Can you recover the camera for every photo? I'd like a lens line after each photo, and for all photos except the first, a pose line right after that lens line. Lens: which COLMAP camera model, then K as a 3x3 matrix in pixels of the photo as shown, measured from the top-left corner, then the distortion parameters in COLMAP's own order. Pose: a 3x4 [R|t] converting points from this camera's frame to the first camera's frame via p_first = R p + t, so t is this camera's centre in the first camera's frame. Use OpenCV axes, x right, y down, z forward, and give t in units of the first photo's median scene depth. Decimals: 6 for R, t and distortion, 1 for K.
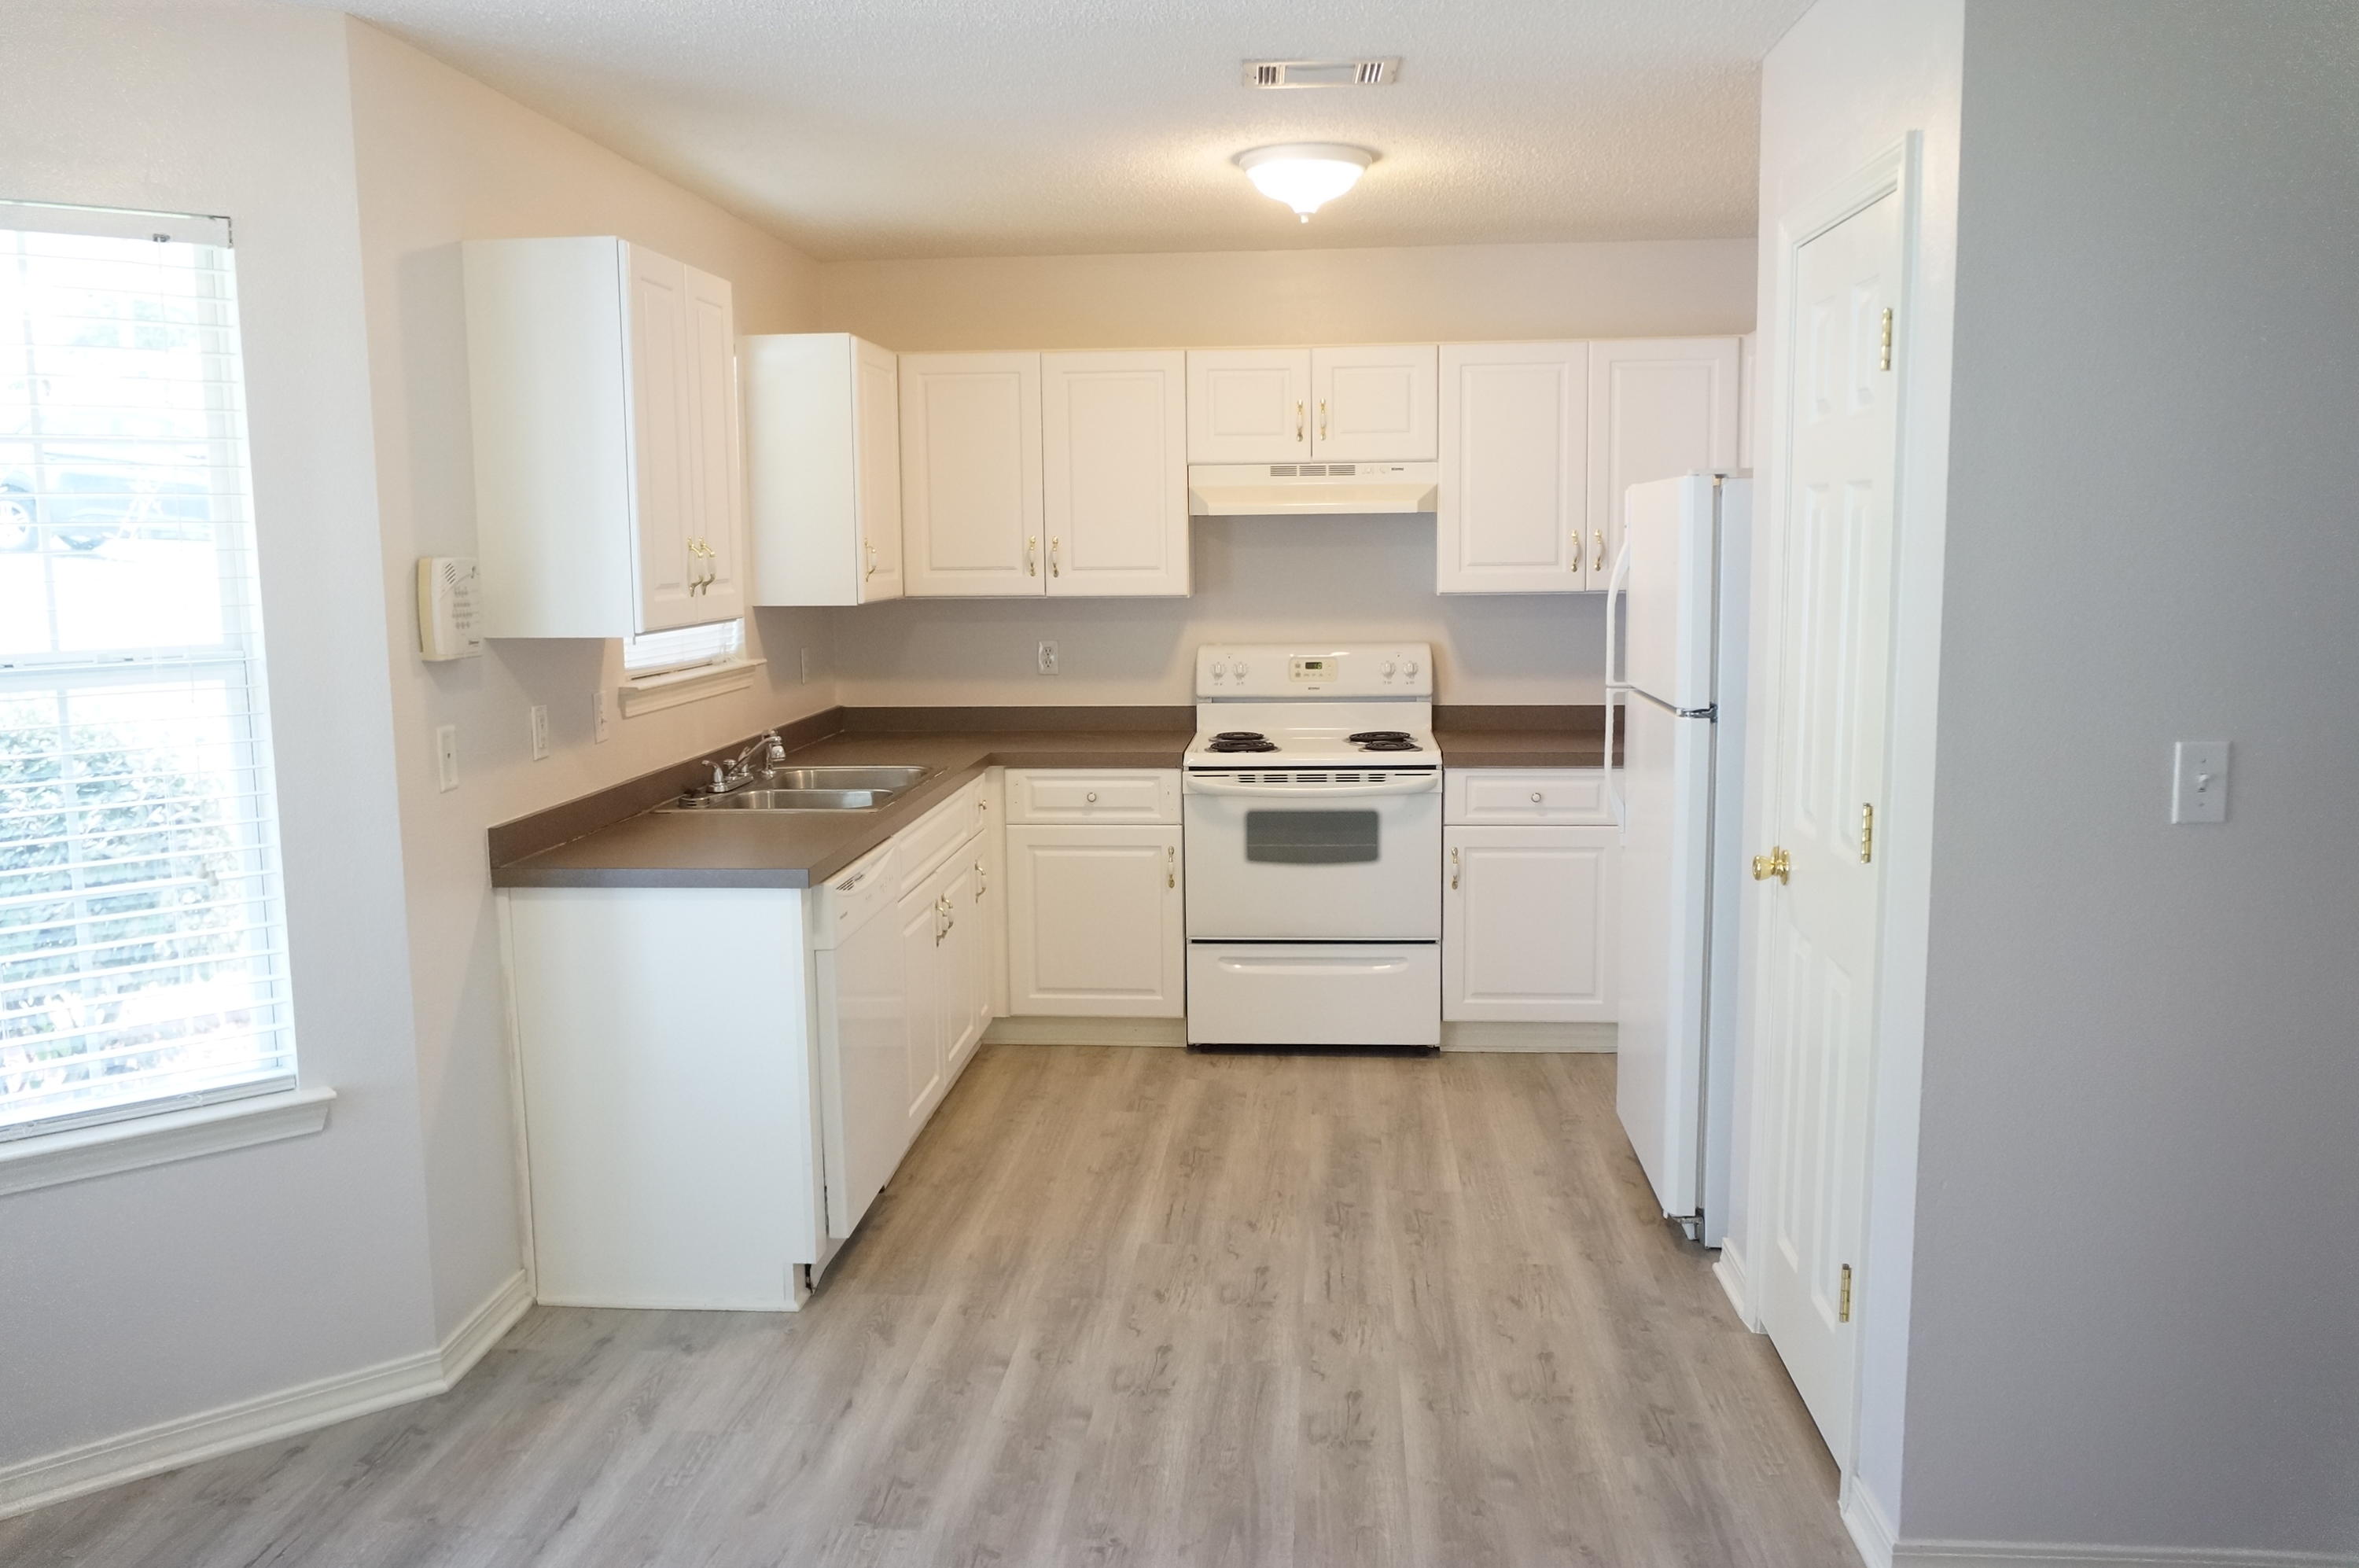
lens RADIAL K [[1794.1, 0, 1179.5], [0, 1794.1, 784.0], [0, 0, 1]] dist [-0.044561, 0.003550]
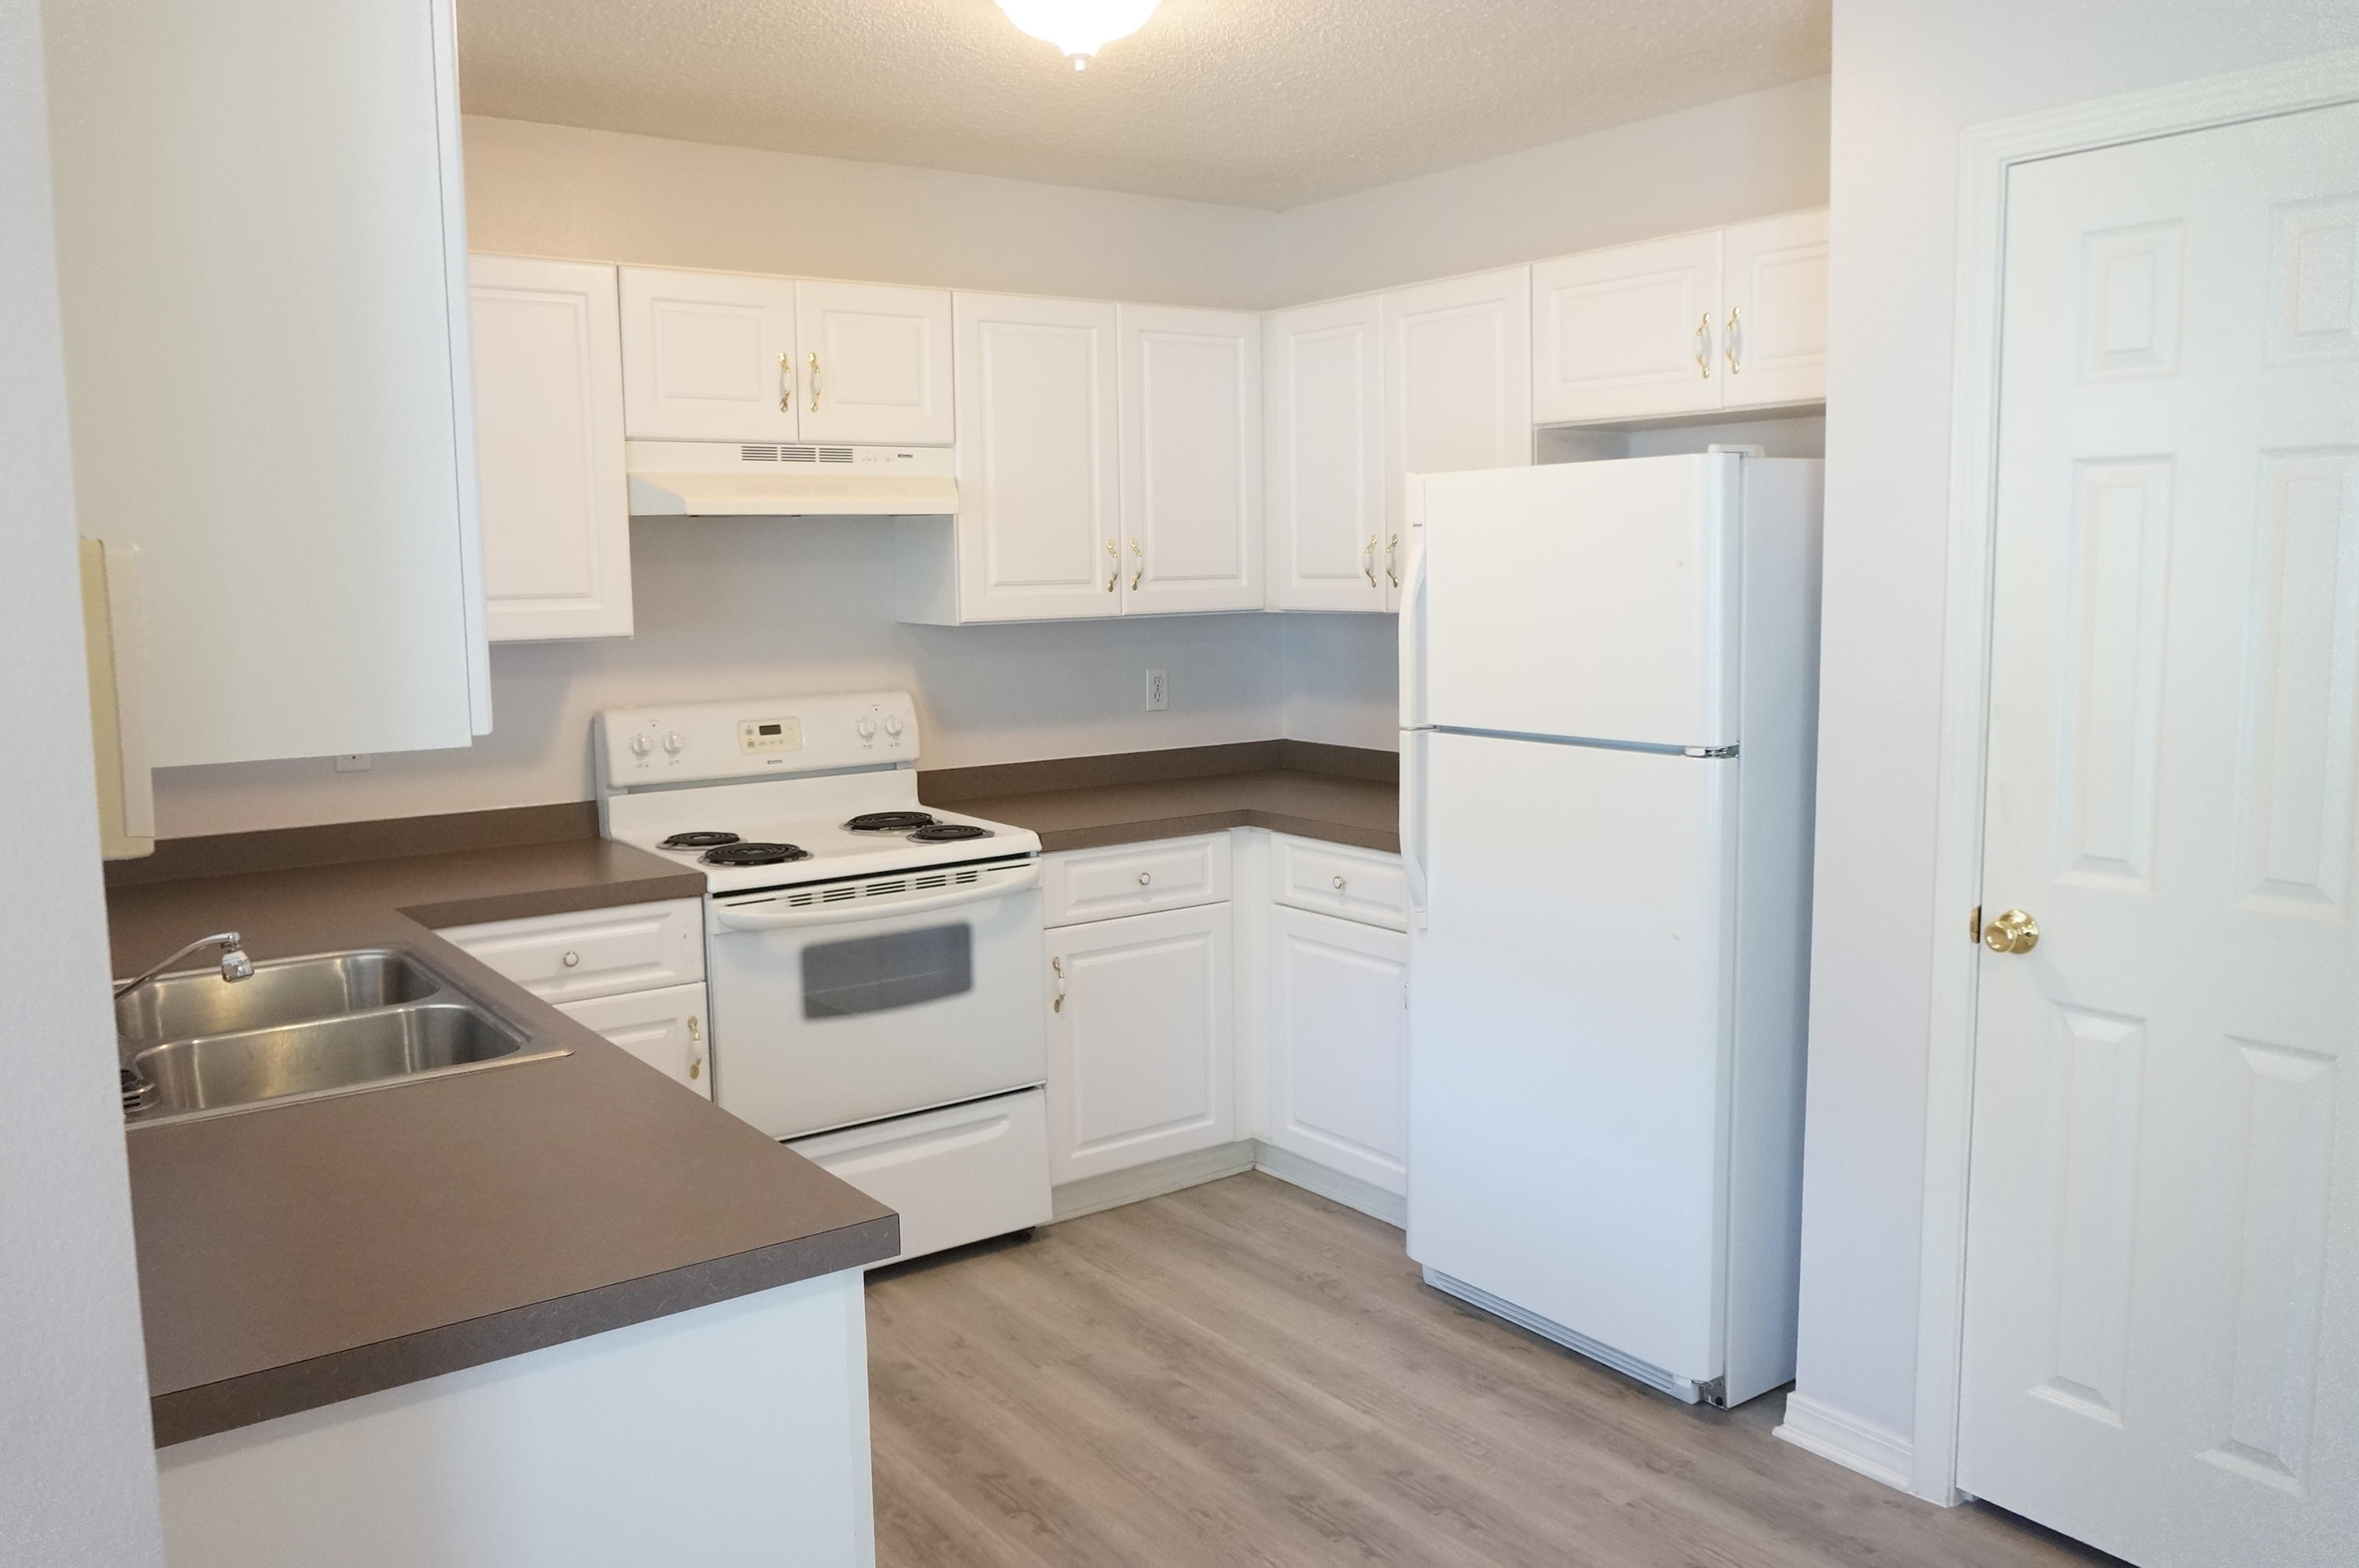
lens RADIAL K [[1794.1, 0, 1179.5], [0, 1794.1, 784.0], [0, 0, 1]] dist [-0.044561, 0.003550]
pose [[0.759856, -0.080375, 0.645104, -0.287072], [0.094970, 0.995406, 0.012156, -0.041328], [-0.643117, 0.052029, 0.763998, 0.385324]]
